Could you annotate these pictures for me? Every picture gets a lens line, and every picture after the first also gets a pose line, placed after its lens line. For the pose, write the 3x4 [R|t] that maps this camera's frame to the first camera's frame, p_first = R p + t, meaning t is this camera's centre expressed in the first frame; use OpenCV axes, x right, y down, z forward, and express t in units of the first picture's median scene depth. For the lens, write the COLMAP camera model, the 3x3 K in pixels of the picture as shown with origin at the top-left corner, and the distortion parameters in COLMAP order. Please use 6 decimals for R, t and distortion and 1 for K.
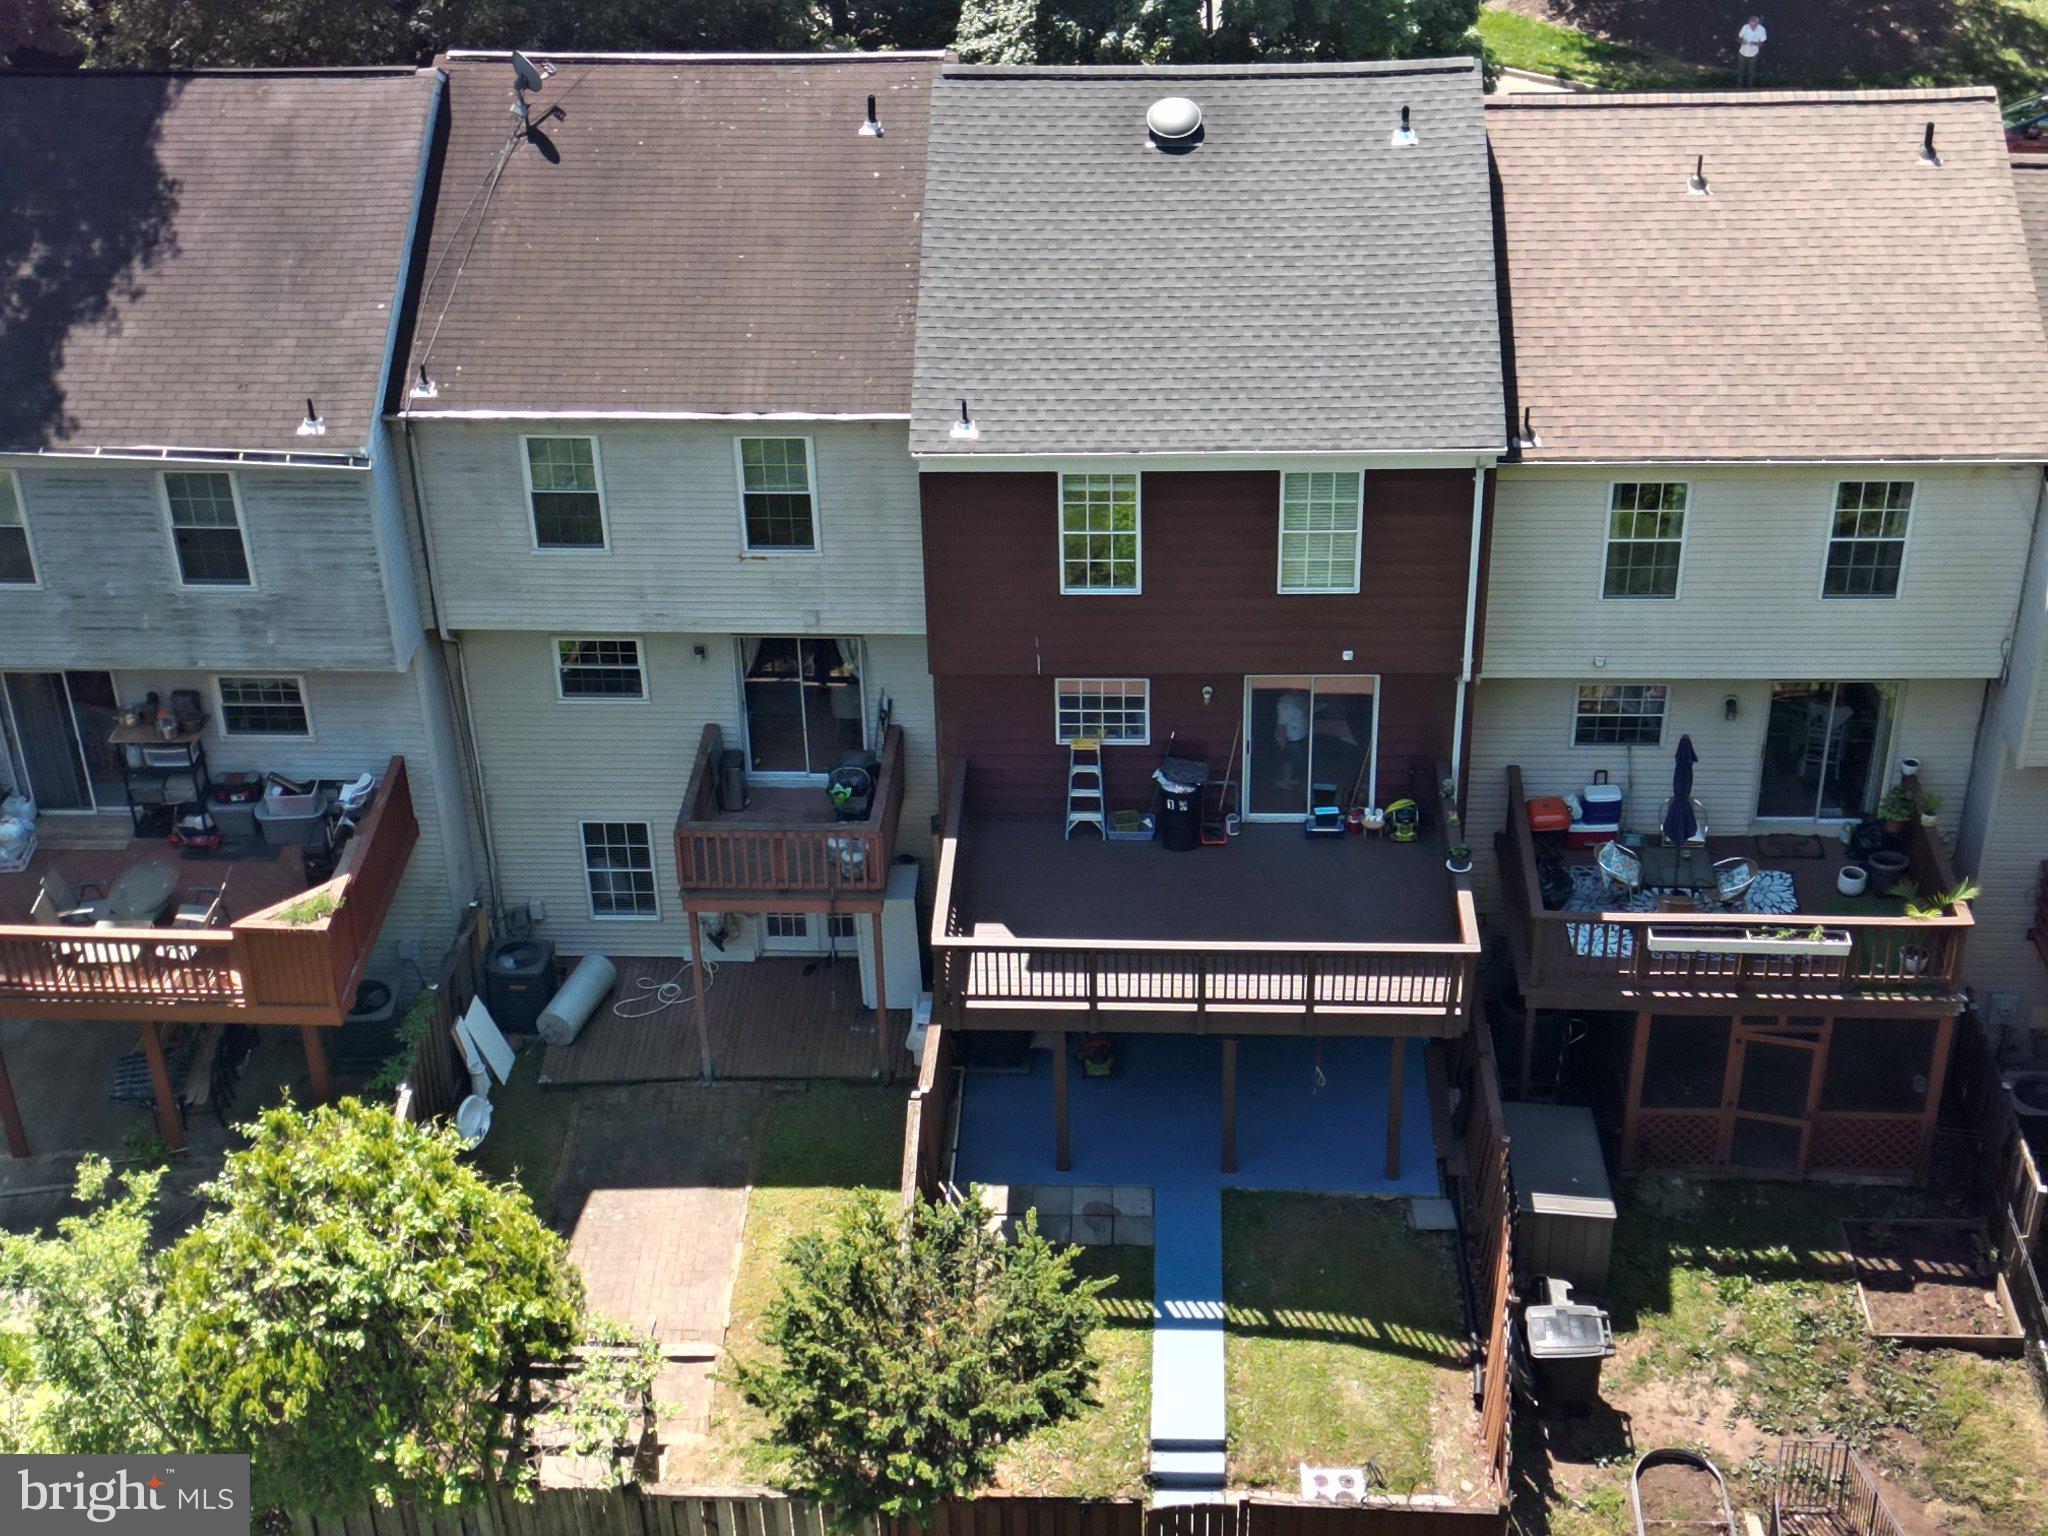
lens RADIAL K [[2846.3, 0, 1020.2], [0, 2846.3, 756.7], [0, 0, 1]] dist [0.183531, -0.537808]
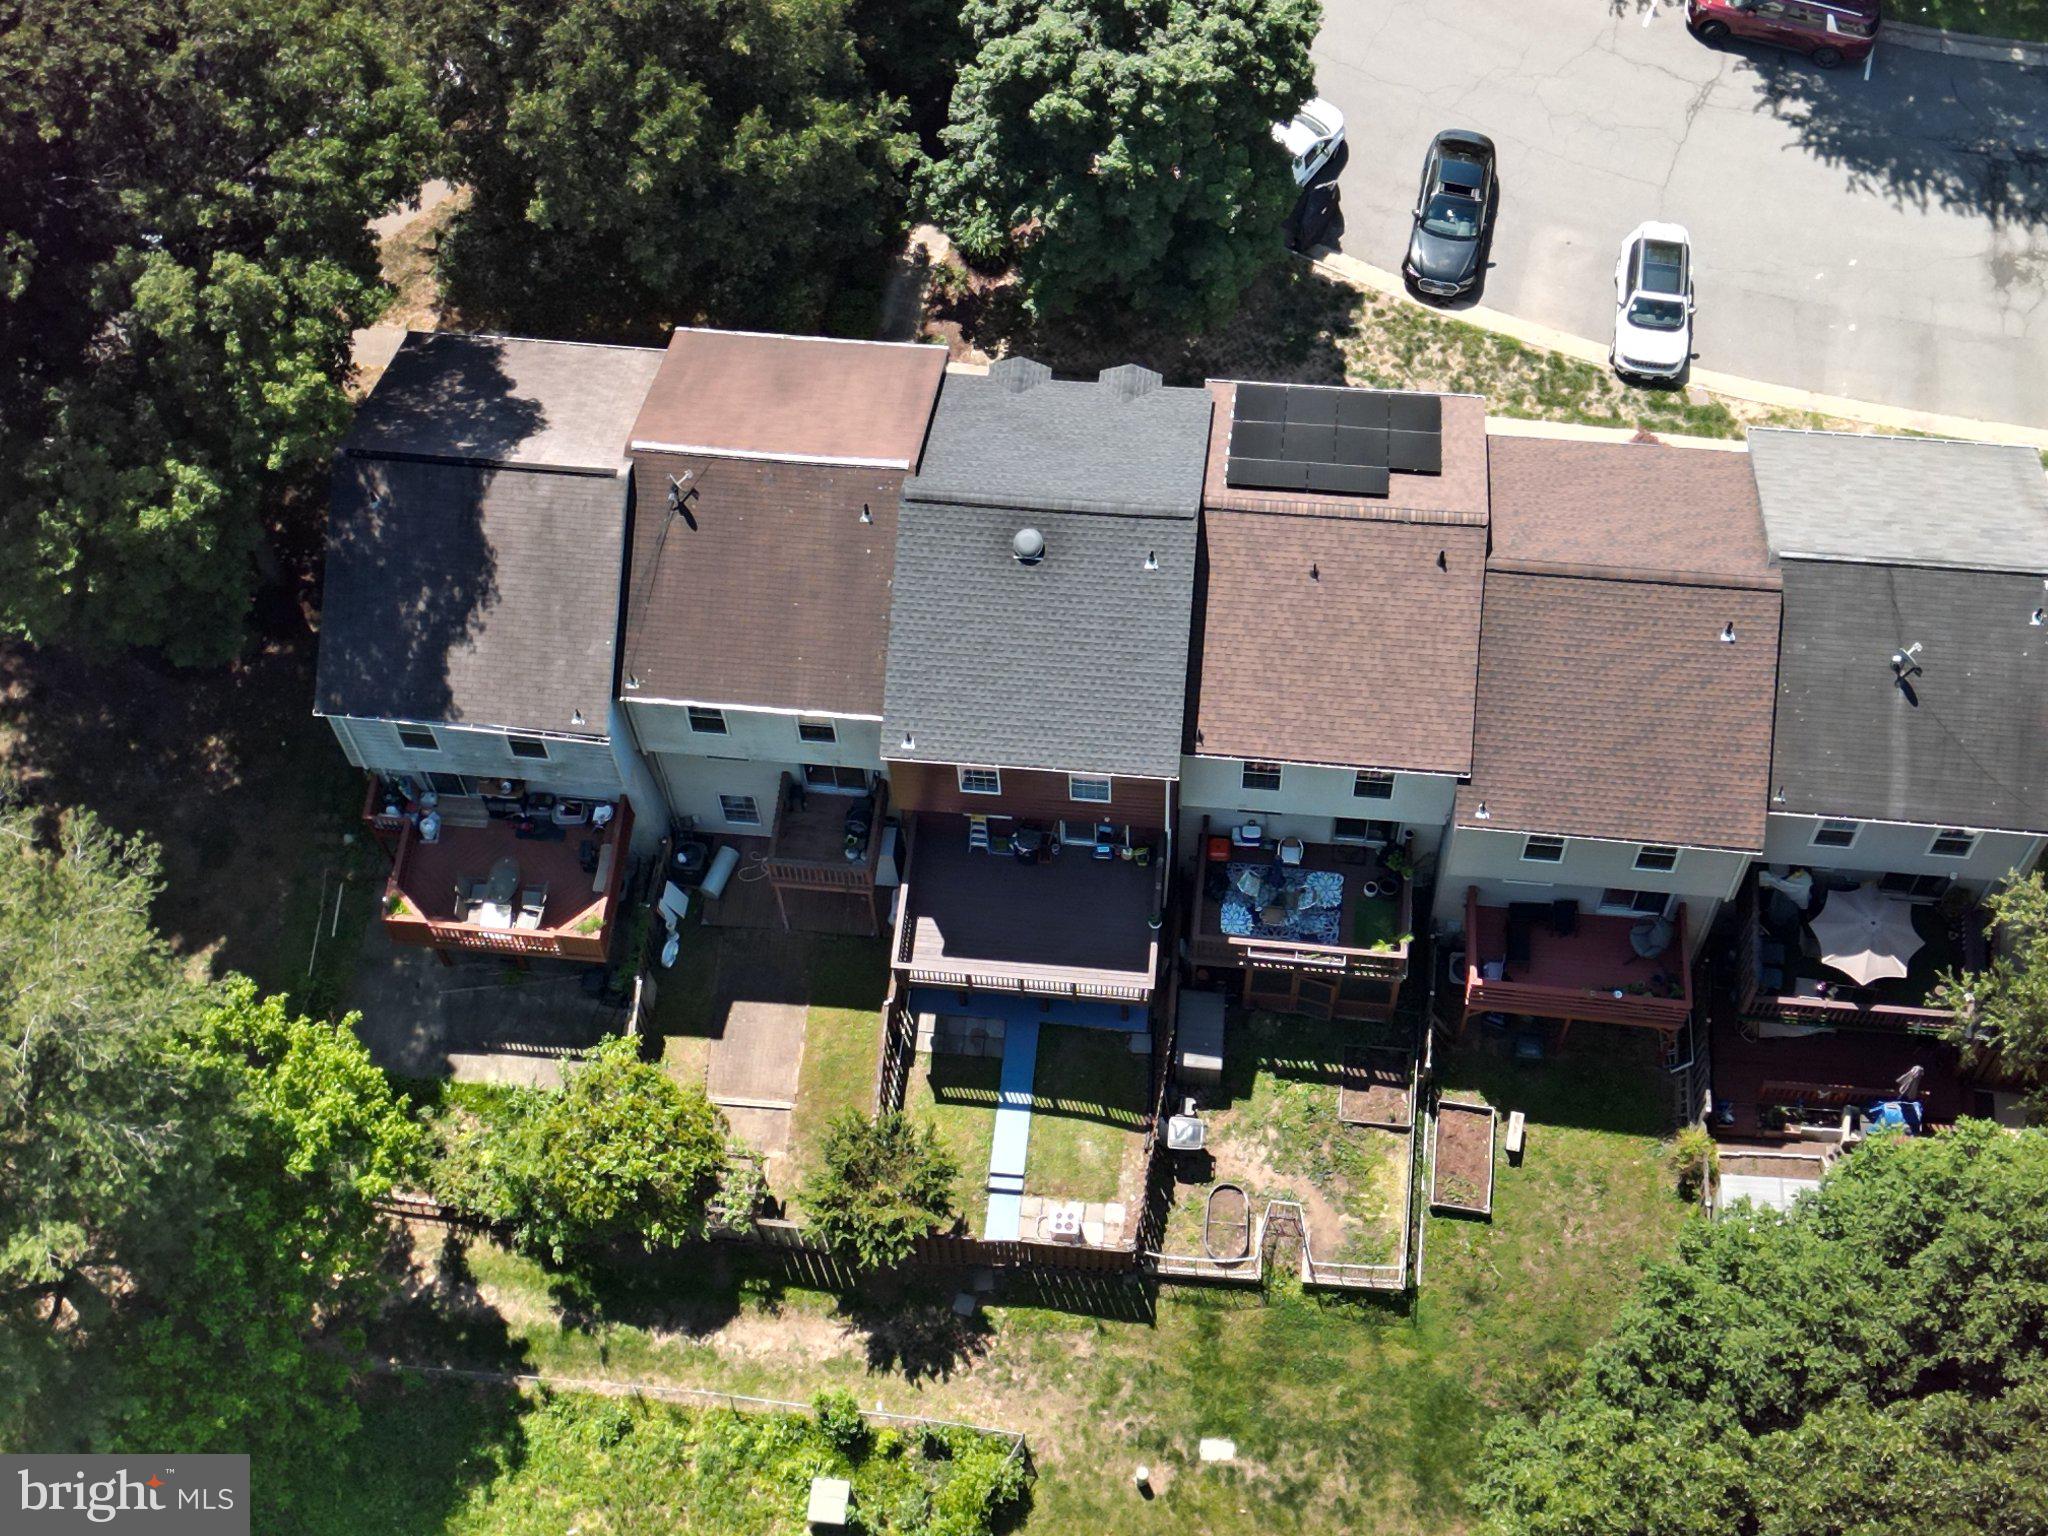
lens RADIAL K [[2846.3, 0, 1020.2], [0, 2846.3, 756.7], [0, 0, 1]] dist [0.183531, -0.537808]
pose [[0.998467, 0.044273, -0.033220, 0.117860], [-0.021823, 0.866437, 0.498809, -1.041147], [0.050867, -0.497319, 0.866075, -0.670151]]
